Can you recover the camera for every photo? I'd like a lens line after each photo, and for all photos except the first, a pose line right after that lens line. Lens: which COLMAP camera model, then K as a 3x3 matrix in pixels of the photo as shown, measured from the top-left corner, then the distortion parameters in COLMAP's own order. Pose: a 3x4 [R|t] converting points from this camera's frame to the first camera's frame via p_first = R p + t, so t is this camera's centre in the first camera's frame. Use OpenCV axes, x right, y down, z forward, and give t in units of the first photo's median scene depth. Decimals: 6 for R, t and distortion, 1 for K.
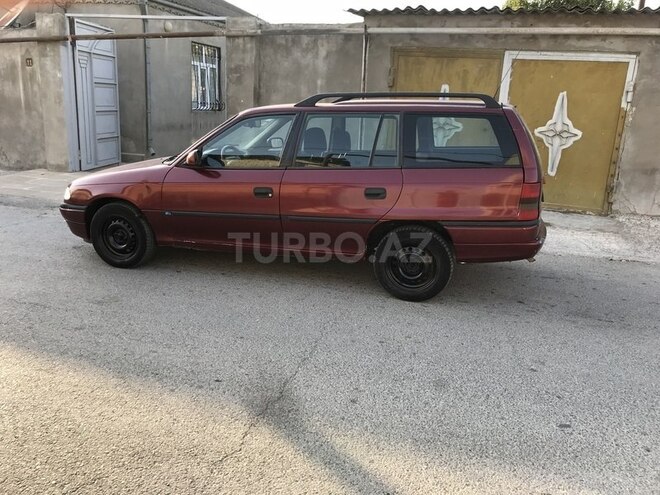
lens RADIAL K [[533.1, 0, 327.4], [0, 533.1, 245.8], [0, 0, 1]] dist [0.017578, -0.006408]
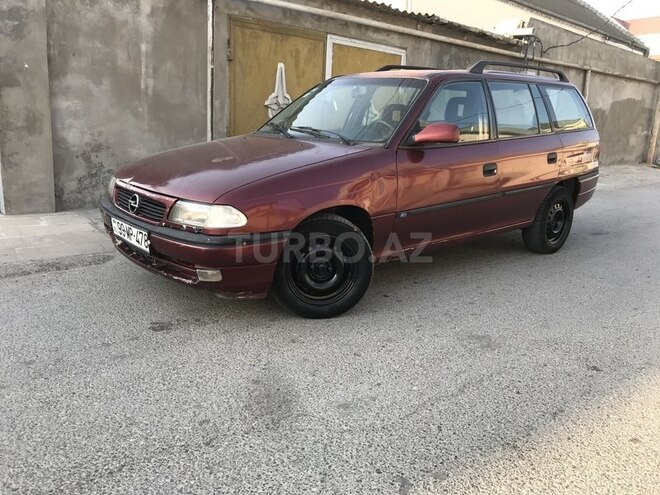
lens RADIAL K [[533.1, 0, 334.2], [0, 533.1, 246.6], [0, 0, 1]] dist [0.017578, -0.006408]
pose [[0.587162, -0.221849, 0.778475, -0.543505], [0.128566, 0.975062, 0.180901, -0.141242], [-0.799194, -0.006132, 0.601042, 0.344841]]
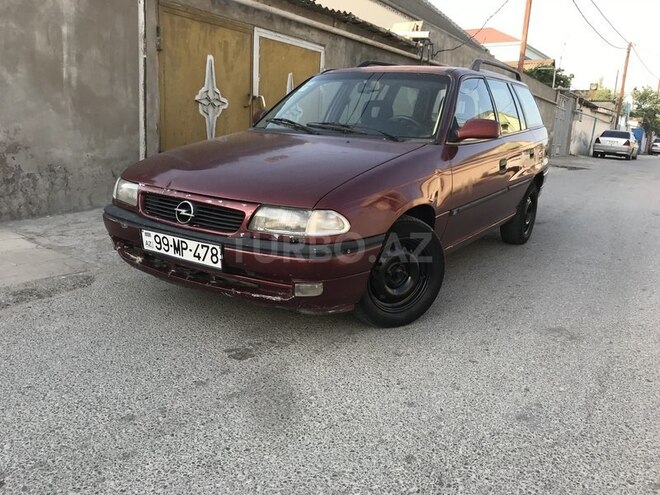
lens RADIAL K [[533.1, 0, 330.0], [0, 533.1, 244.4], [0, 0, 1]] dist [0.017578, -0.006408]
pose [[0.348365, -0.247154, 0.904188, -0.592752], [0.131762, 0.967947, 0.213817, -0.160450], [-0.928052, 0.044652, 0.369764, 0.500369]]
